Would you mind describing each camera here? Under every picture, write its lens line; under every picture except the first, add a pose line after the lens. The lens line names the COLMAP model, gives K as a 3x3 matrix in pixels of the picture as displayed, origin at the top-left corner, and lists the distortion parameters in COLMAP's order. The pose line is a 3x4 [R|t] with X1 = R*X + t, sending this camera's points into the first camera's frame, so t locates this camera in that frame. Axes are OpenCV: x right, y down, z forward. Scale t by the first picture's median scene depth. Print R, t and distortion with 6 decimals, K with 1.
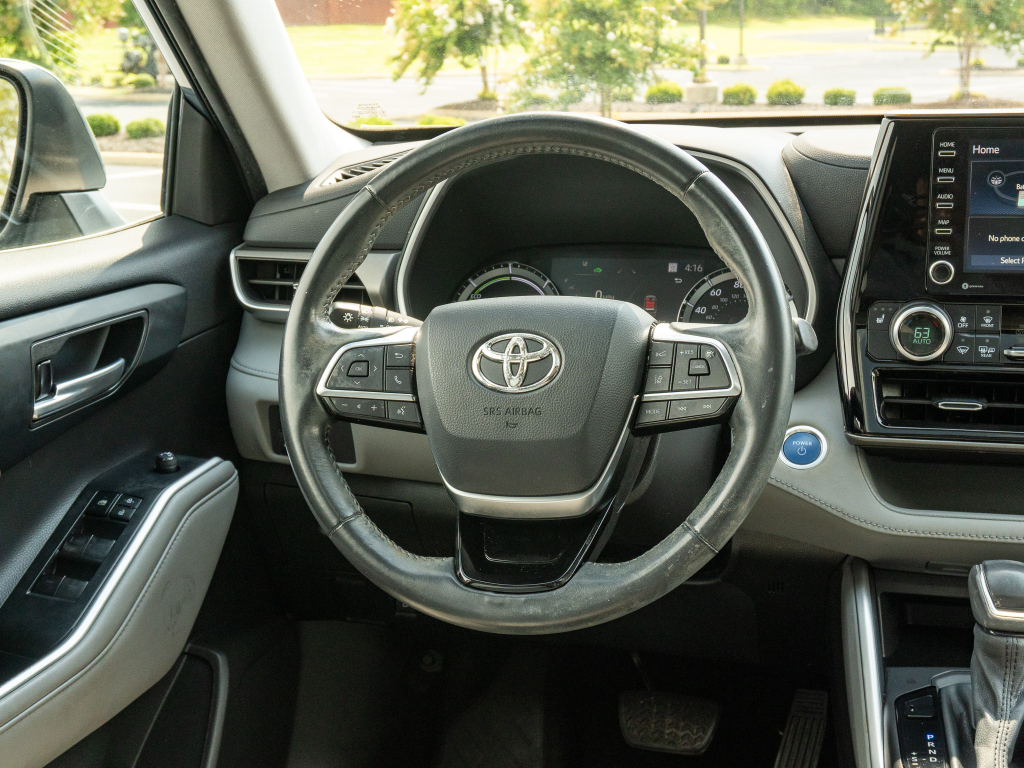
lens RADIAL K [[1354.8, 0, 512.0], [0, 1354.8, 384.0], [0, 0, 1]] dist [0.001682, -0.028063]
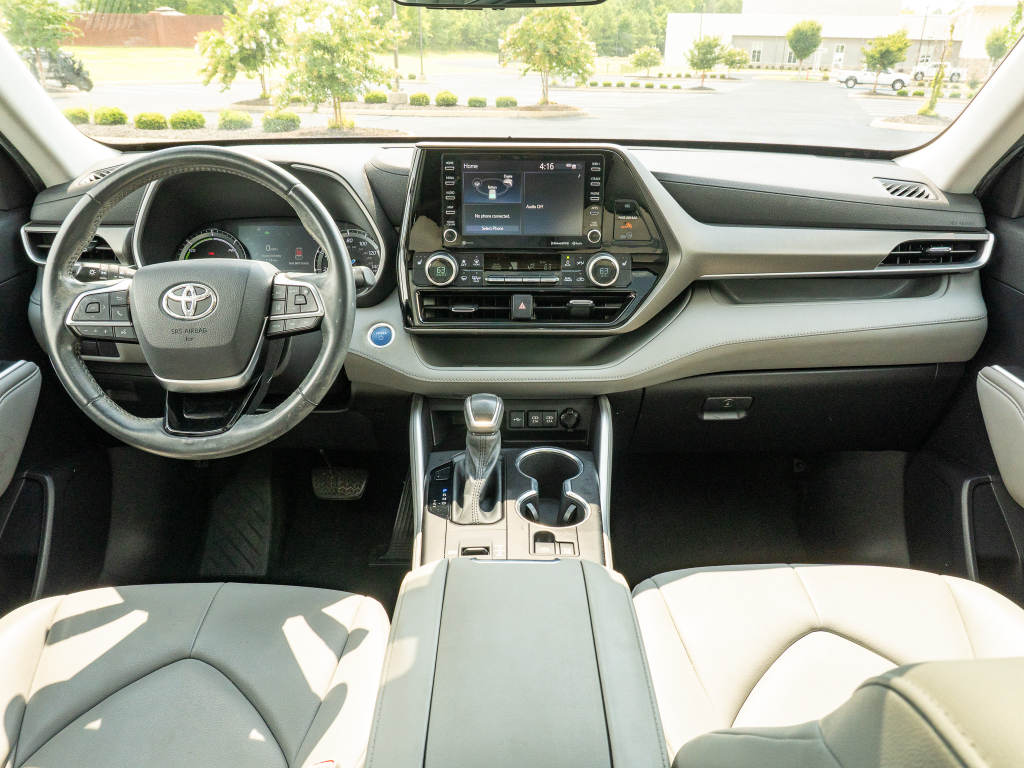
lens RADIAL K [[770.4, 0, 512.0], [0, 770.4, 384.0], [0, 0, 1]] dist [-0.020916, -0.005807]
pose [[0.962342, -0.072094, 0.262108, 0.123603], [0.033371, 0.988230, 0.149294, -0.040805], [-0.269786, -0.134925, 0.953420, -0.025585]]
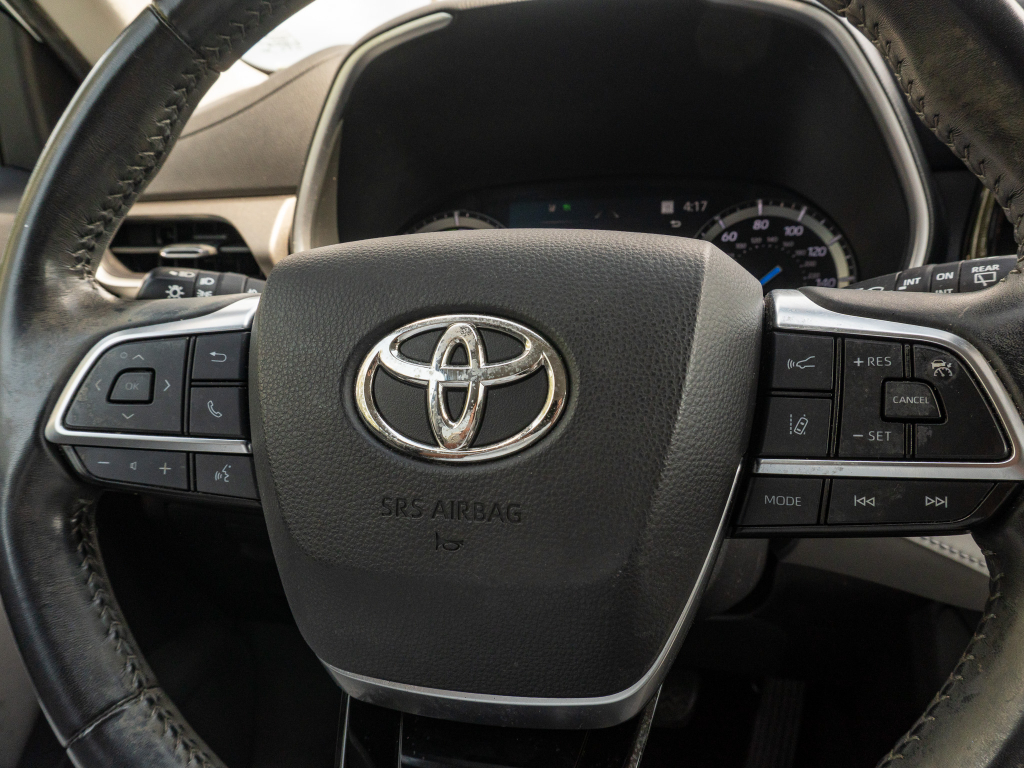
lens RADIAL K [[786.2, 0, 512.0], [0, 786.2, 384.0], [0, 0, 1]] dist [-0.027942, -0.004008]
pose [[0.999366, -0.009378, 0.034356, 0.010327], [0.005871, 0.994892, 0.100777, -0.038429], [-0.035126, -0.100511, 0.994316, 0.720793]]
